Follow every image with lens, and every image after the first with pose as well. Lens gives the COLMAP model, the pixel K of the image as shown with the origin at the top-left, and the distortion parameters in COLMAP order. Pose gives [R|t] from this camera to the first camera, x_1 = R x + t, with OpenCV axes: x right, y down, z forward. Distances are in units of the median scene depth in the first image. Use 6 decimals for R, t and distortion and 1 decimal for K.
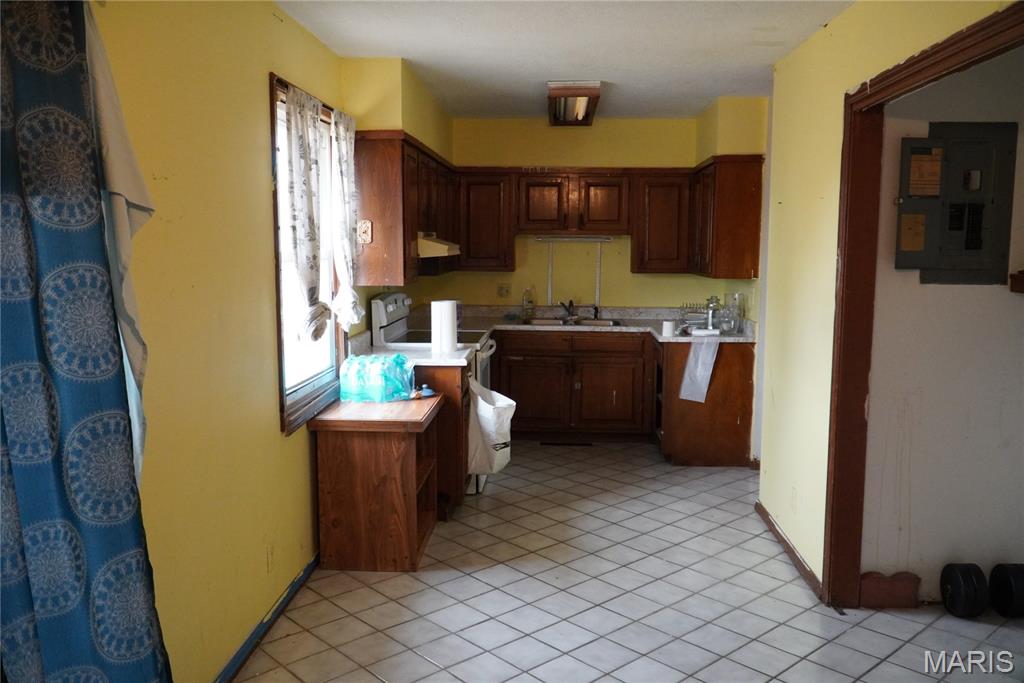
lens RADIAL K [[807.8, 0, 512.0], [0, 807.8, 341.5], [0, 0, 1]] dist [0.004328, 0.000249]
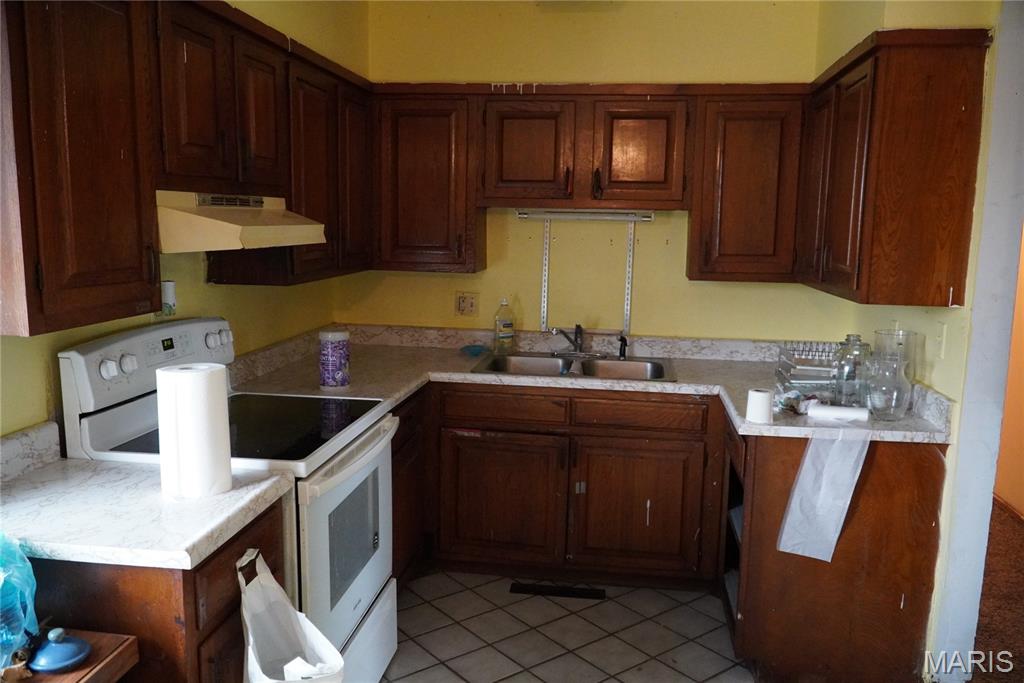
lens RADIAL K [[807.8, 0, 512.0], [0, 807.8, 341.5], [0, 0, 1]] dist [-0.006646, -0.001588]
pose [[0.996809, 0.023746, -0.076215, 0.075344], [-0.021788, 0.999413, 0.026419, -0.057079], [0.076798, -0.024674, 0.996741, 0.463768]]
